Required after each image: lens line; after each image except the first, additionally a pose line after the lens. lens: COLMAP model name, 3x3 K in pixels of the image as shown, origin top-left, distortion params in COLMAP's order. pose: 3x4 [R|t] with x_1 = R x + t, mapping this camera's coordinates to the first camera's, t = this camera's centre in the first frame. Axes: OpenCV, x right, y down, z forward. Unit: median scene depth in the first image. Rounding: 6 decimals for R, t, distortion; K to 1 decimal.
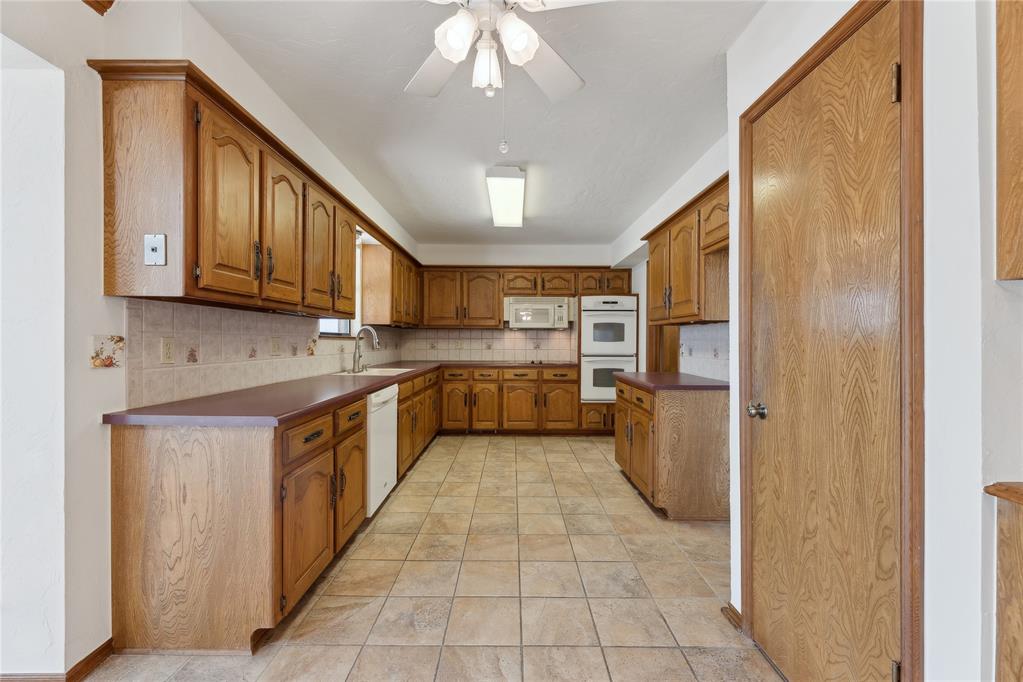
lens RADIAL K [[409.6, 0, 511.8], [0, 409.6, 351.9], [0, 0, 1]] dist [0.001363, 0.000149]
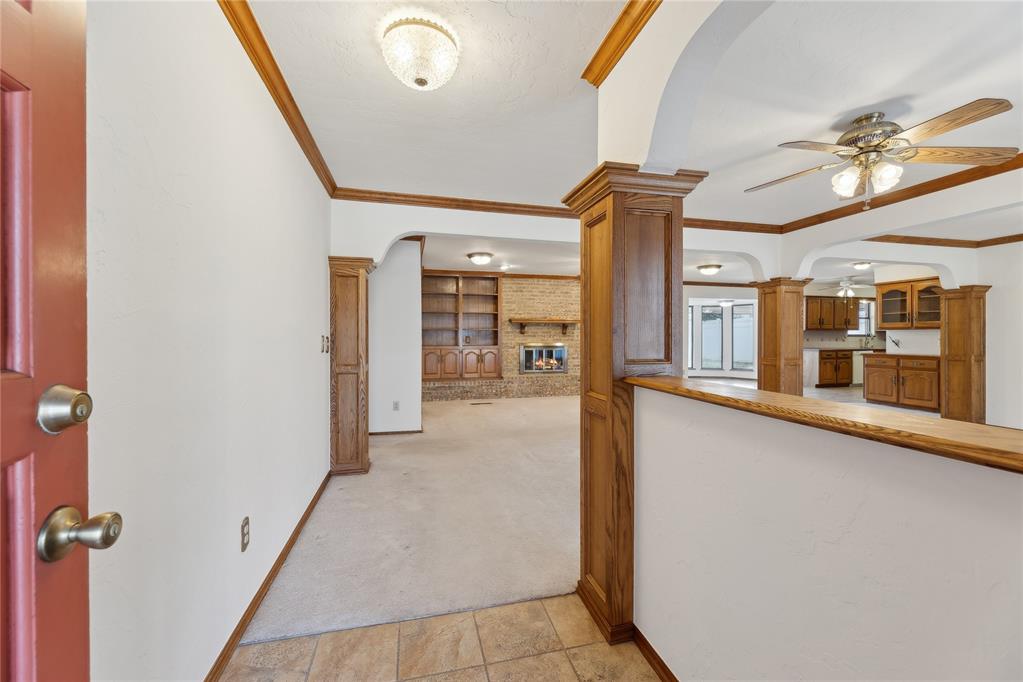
lens RADIAL K [[403.4, 0, 511.5], [0, 403.4, 341.0], [0, 0, 1]] dist [-0.035963, 0.000059]
pose [[0.240040, 0.001486, -0.970762, 1.395146], [-0.026041, 0.999649, -0.004909, 0.063760], [0.970414, 0.026458, 0.239995, -1.686194]]
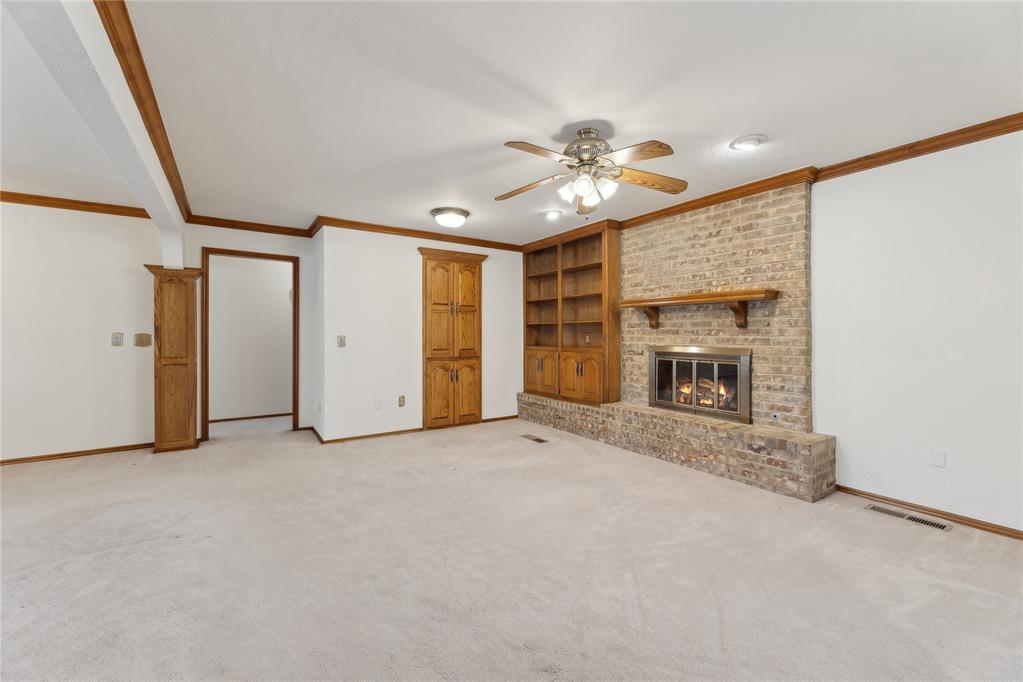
lens RADIAL K [[411.3, 0, 511.5], [0, 411.3, 333.4], [0, 0, 1]] dist [0.001245, 0.000129]
pose [[-0.825797, -0.009056, -0.563895, 0.502681], [-0.023948, 0.999532, 0.019018, 0.025277], [0.563459, 0.029209, -0.825627, -0.650481]]
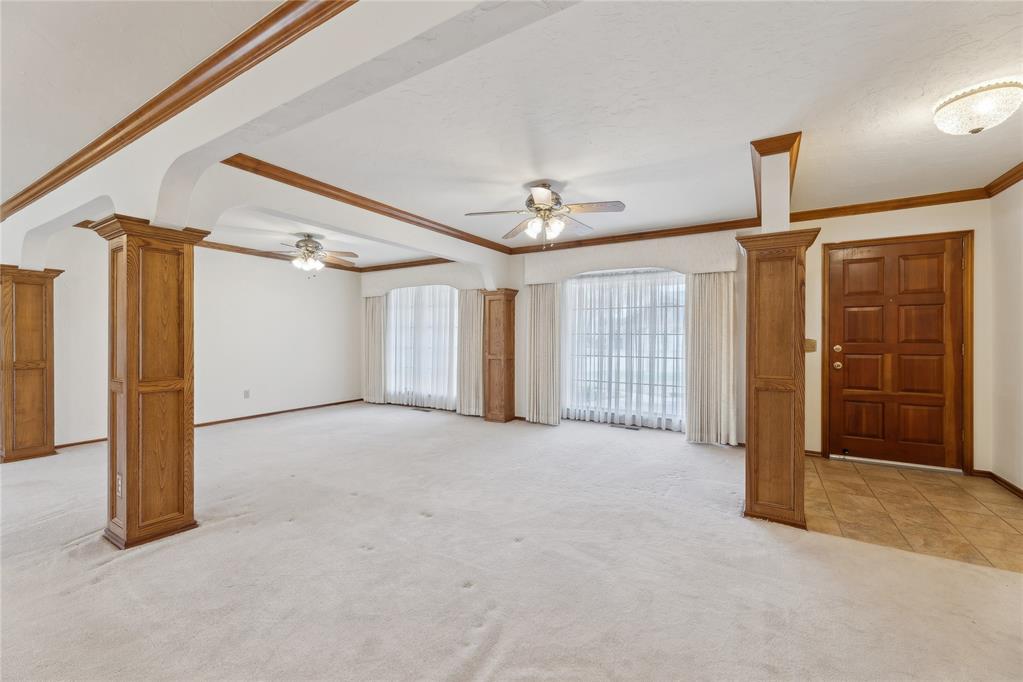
lens RADIAL K [[411.3, 0, 511.5], [0, 411.3, 333.4], [0, 0, 1]] dist [0.001245, 0.000129]
pose [[0.516800, -0.004270, 0.856095, 0.368780], [0.027584, 0.999551, -0.011666, 0.045493], [-0.855662, 0.029644, 0.516686, -1.477061]]
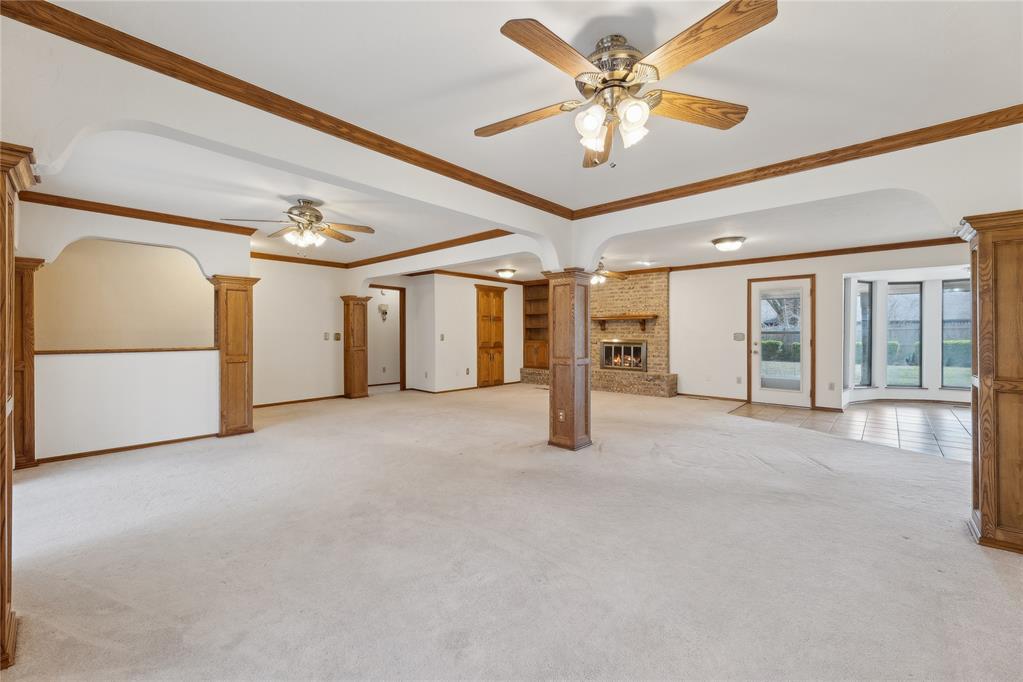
lens RADIAL K [[411.3, 0, 511.5], [0, 411.3, 333.4], [0, 0, 1]] dist [0.001245, 0.000129]
pose [[-0.669249, -0.008517, -0.742989, 1.383072], [-0.027865, 0.999519, 0.013642, 0.022676], [0.742515, 0.029833, -0.669165, -0.289174]]
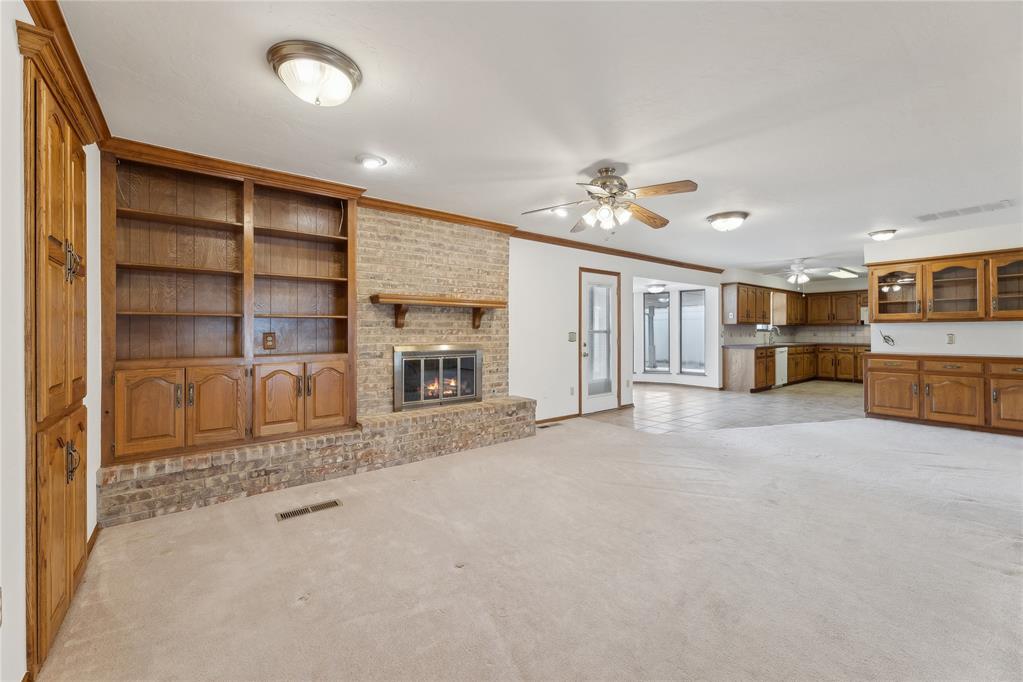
lens RADIAL K [[411.3, 0, 511.5], [0, 411.3, 333.4], [0, 0, 1]] dist [0.001245, 0.000129]
pose [[0.616878, -0.008554, -0.787012, 0.545133], [-0.014289, 0.999654, -0.022066, 0.051442], [0.786929, 0.024858, 0.616543, -1.569840]]
